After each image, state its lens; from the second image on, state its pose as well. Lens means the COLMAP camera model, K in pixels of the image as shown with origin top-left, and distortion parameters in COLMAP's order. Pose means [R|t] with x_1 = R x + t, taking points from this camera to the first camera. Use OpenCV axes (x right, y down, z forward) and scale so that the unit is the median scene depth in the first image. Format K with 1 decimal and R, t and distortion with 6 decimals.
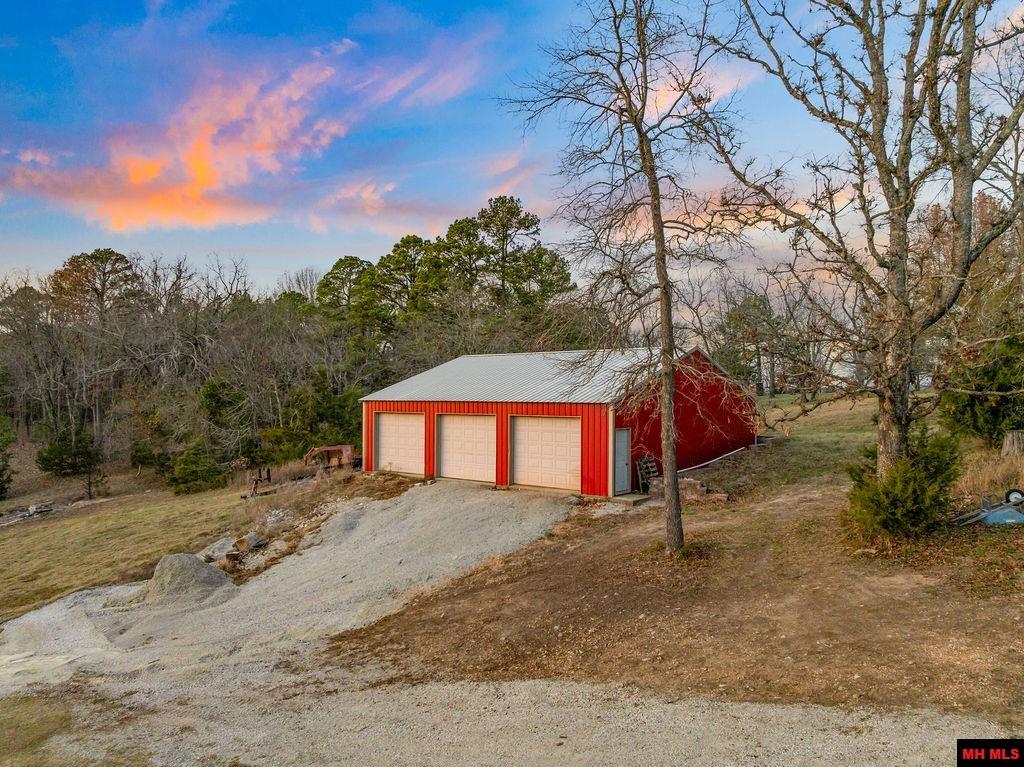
lens RADIAL K [[725.4, 0, 514.0], [0, 725.4, 386.8], [0, 0, 1]] dist [-0.056993, 0.028904]
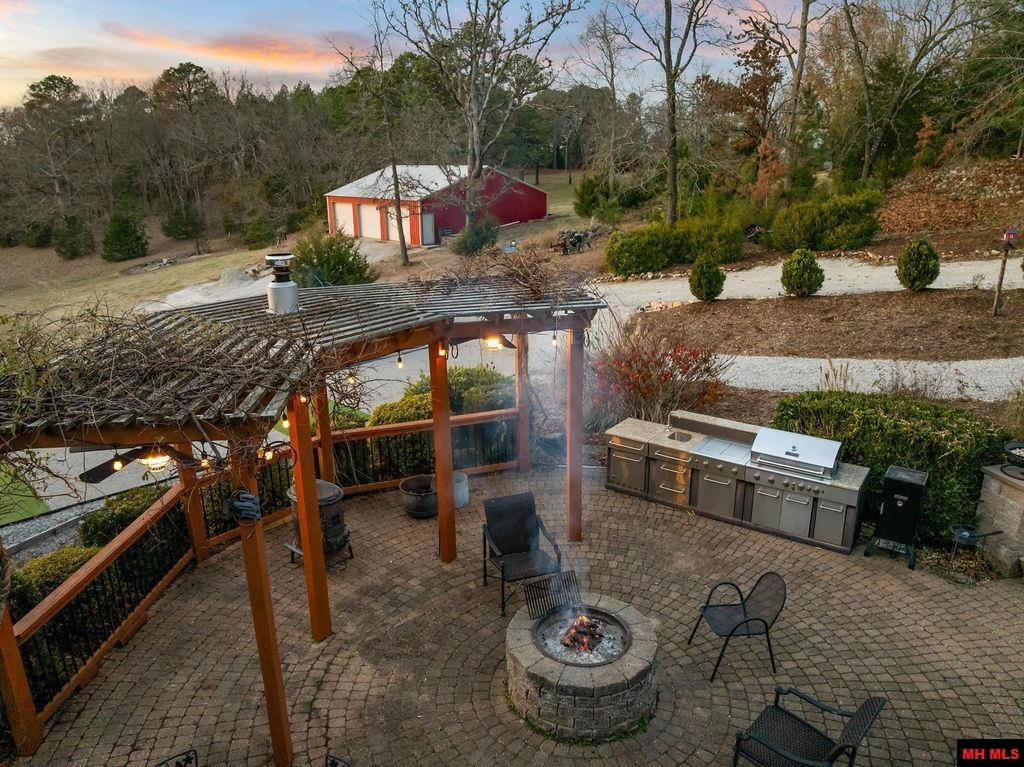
lens RADIAL K [[725.4, 0, 514.0], [0, 725.4, 386.8], [0, 0, 1]] dist [-0.056993, 0.028904]
pose [[0.991160, 0.033755, -0.128305, 0.244564], [0.007916, 0.950322, 0.311166, -0.039996], [0.132435, -0.309431, 0.941655, -0.388291]]
